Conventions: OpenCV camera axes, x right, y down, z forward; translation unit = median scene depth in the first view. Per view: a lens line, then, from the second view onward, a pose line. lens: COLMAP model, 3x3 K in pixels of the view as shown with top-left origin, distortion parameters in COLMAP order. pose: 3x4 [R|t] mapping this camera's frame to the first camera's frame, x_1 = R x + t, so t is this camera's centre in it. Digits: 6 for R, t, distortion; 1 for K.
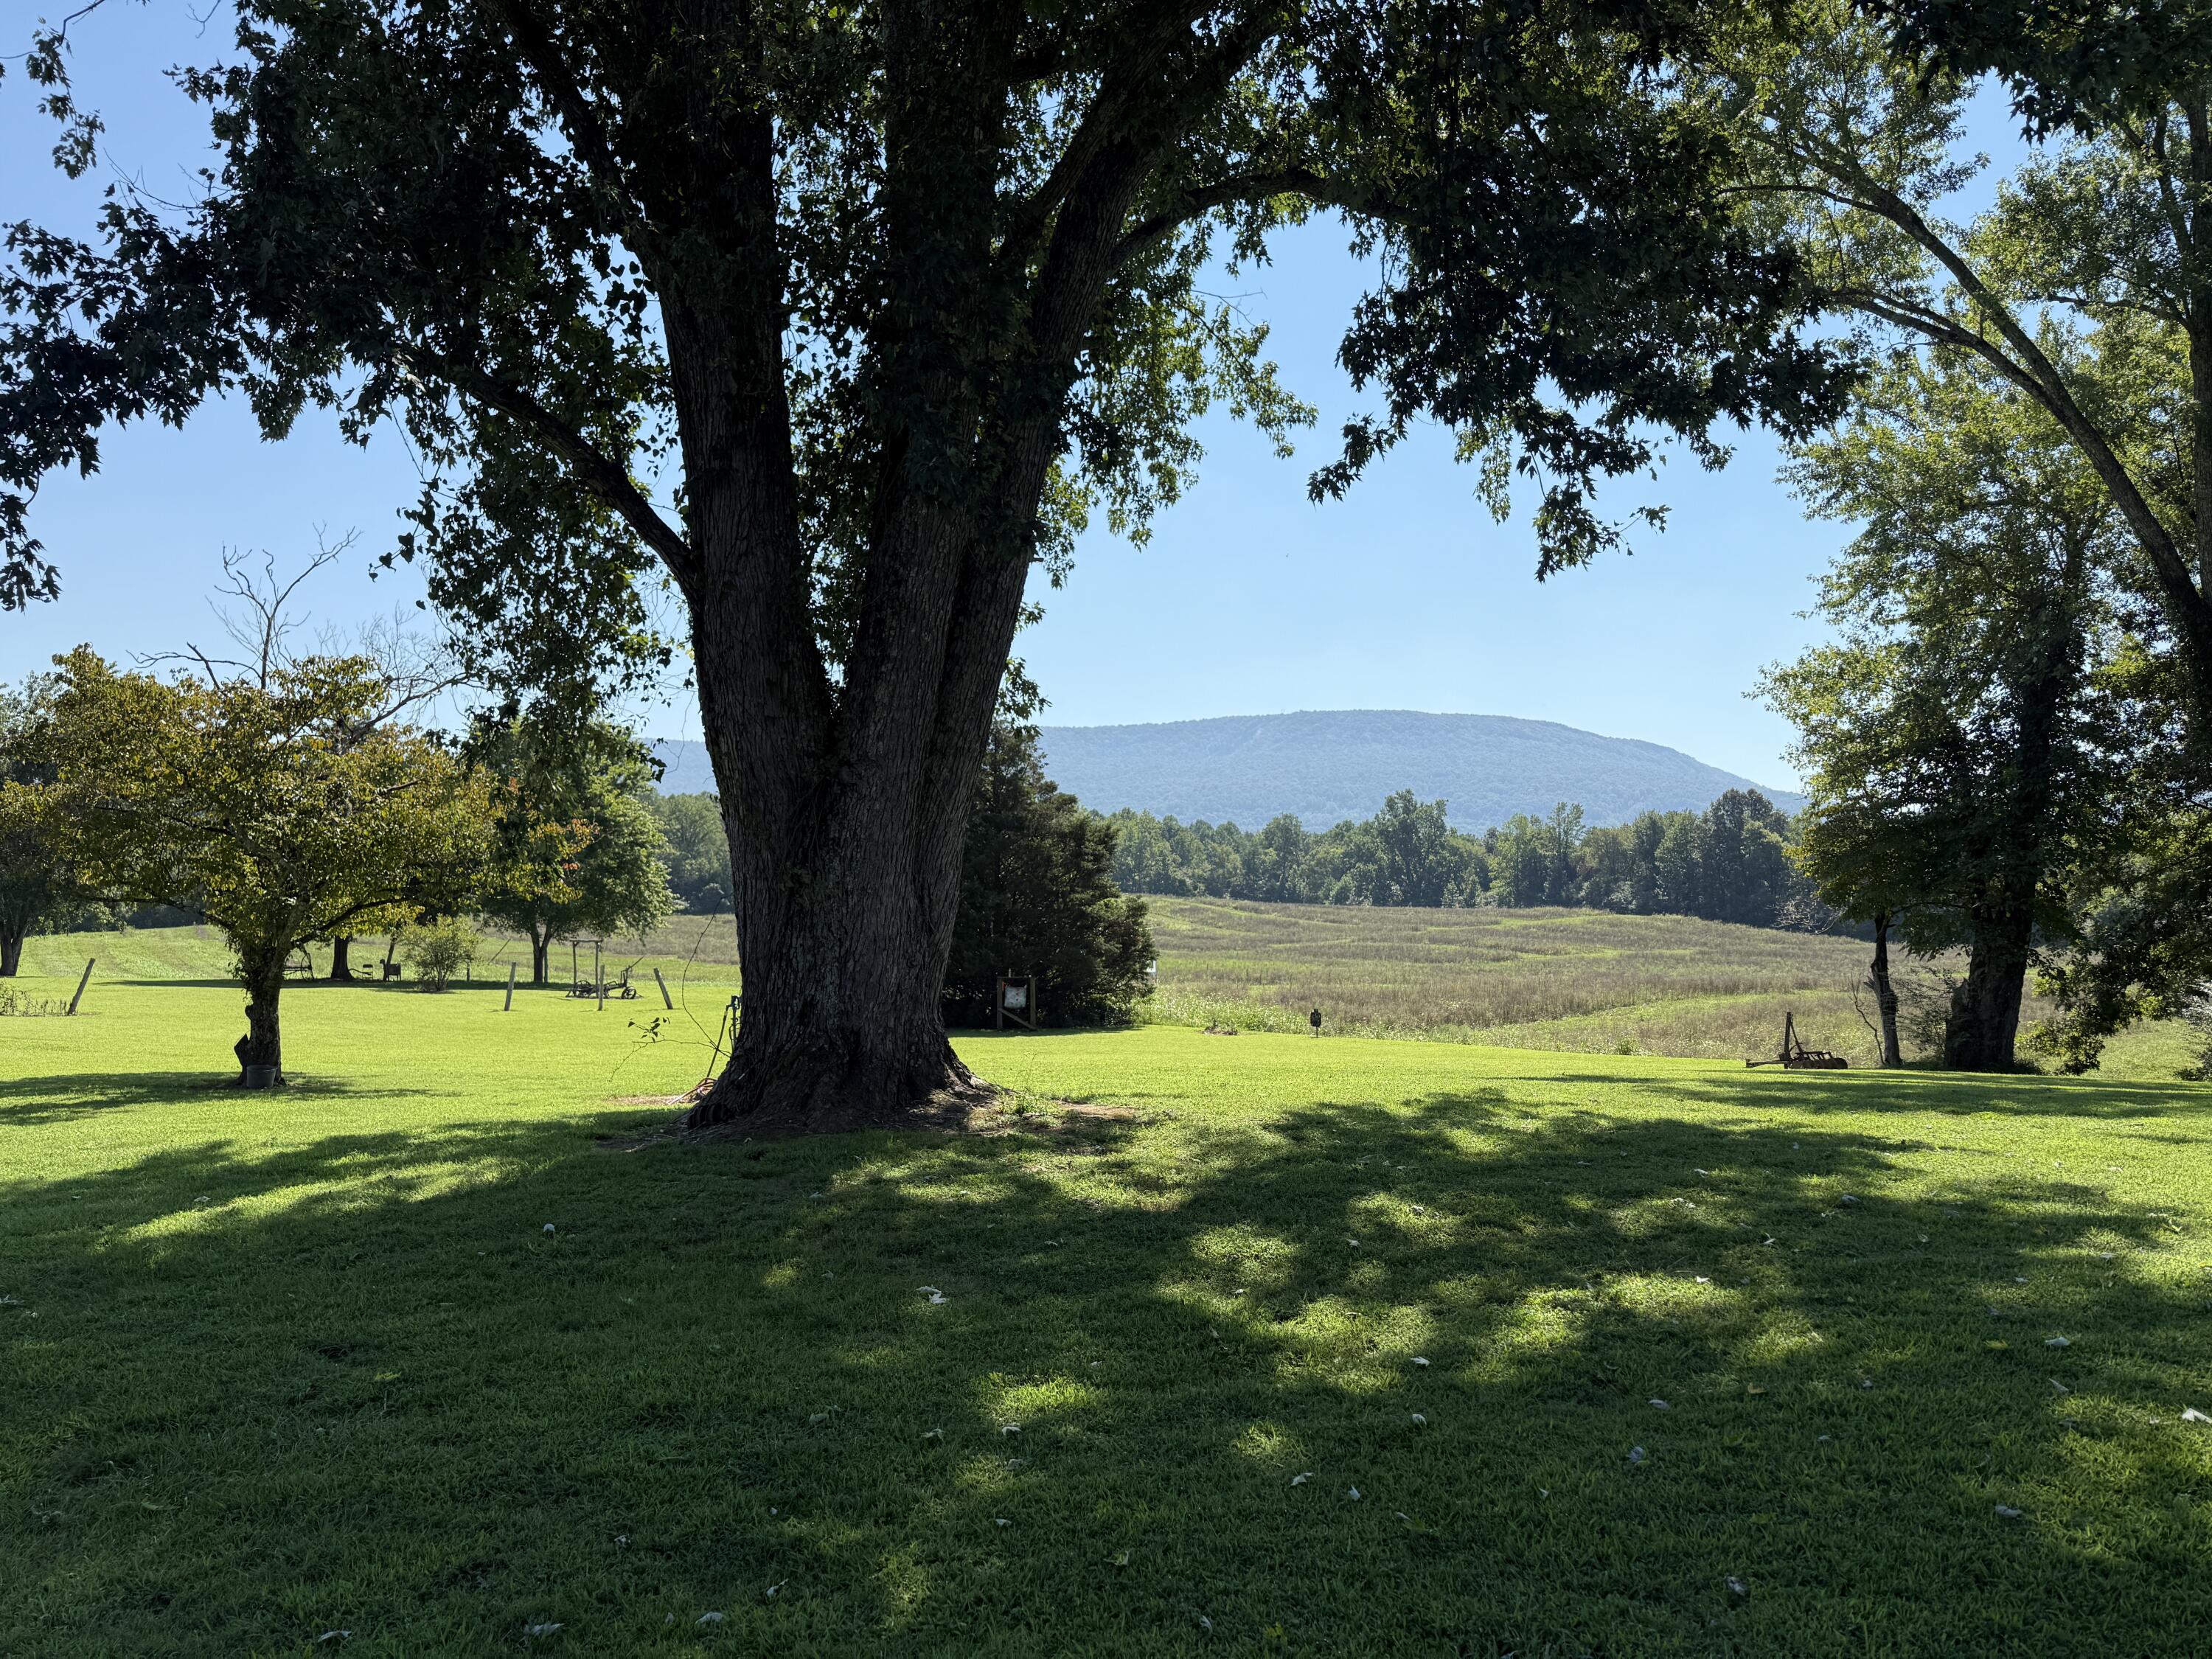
lens RADIAL K [[1508.0, 0, 1095.7], [0, 1508.0, 841.3], [0, 0, 1]] dist [0.069610, -0.127264]
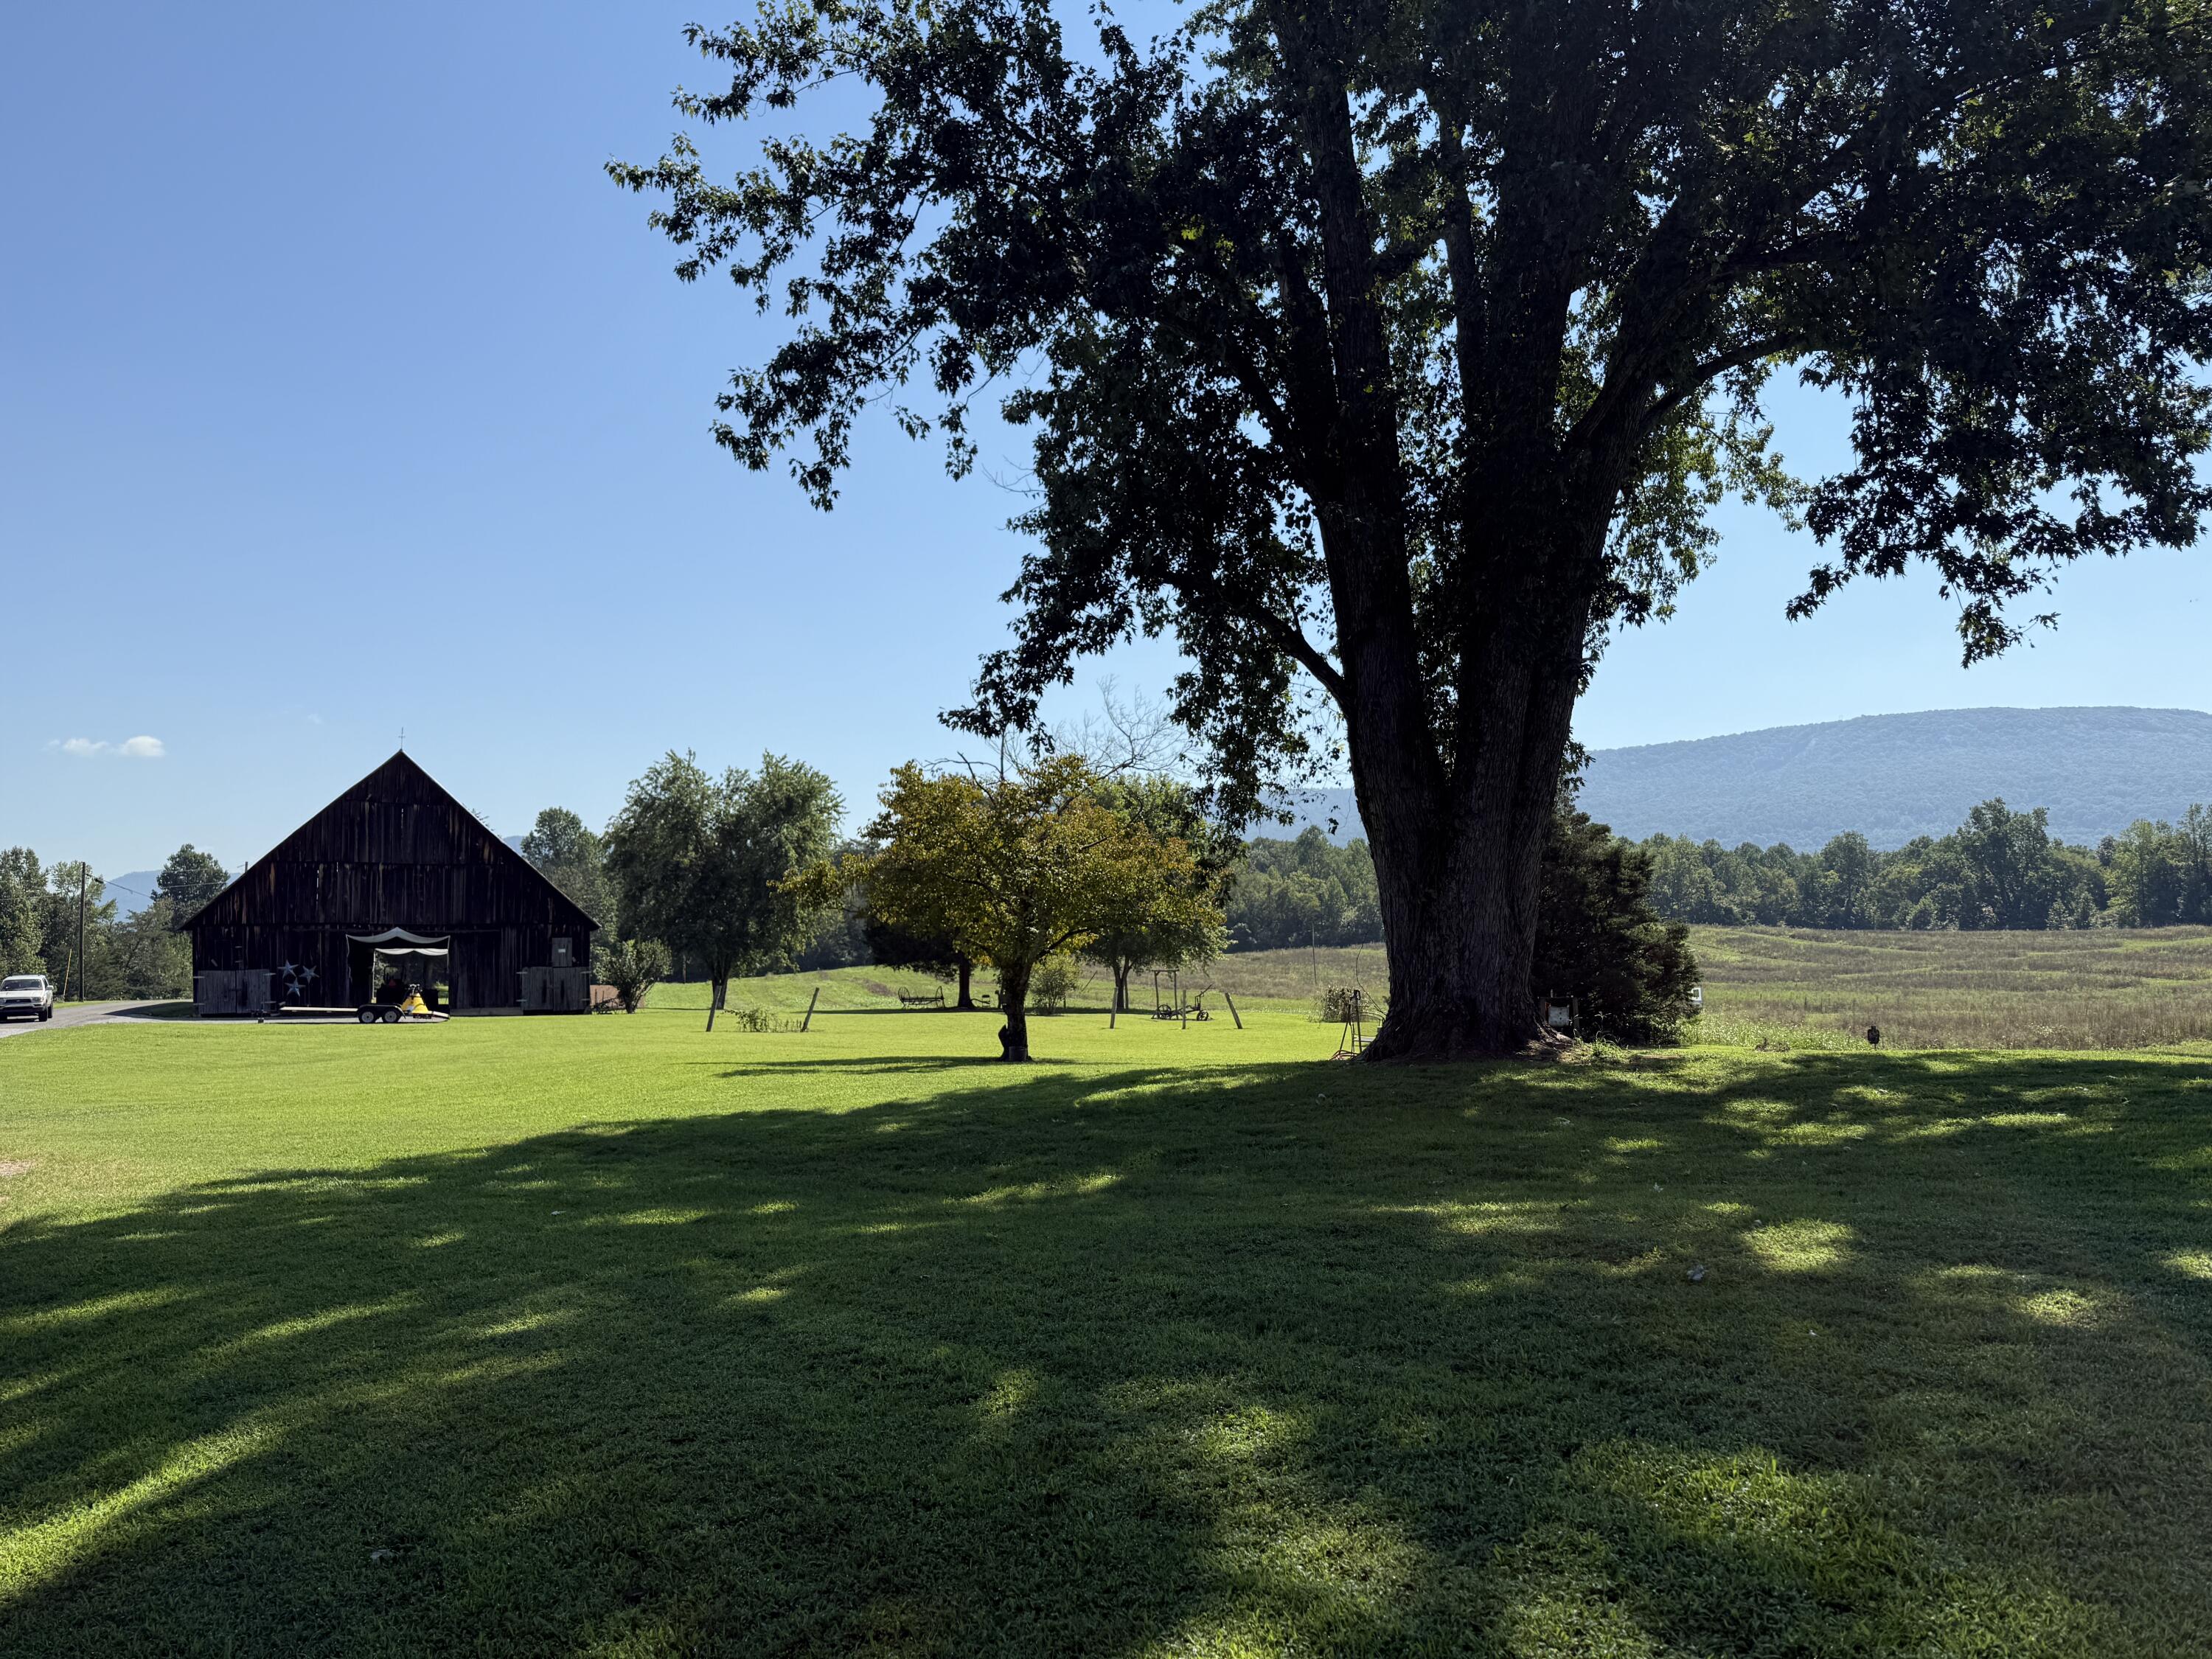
lens RADIAL K [[1508.0, 0, 1095.7], [0, 1508.0, 841.3], [0, 0, 1]] dist [0.069610, -0.127264]
pose [[0.943317, -0.044692, -0.328872, -0.003461], [0.036234, 0.998837, -0.031805, 0.001616], [0.329911, 0.018086, 0.943839, -0.113893]]
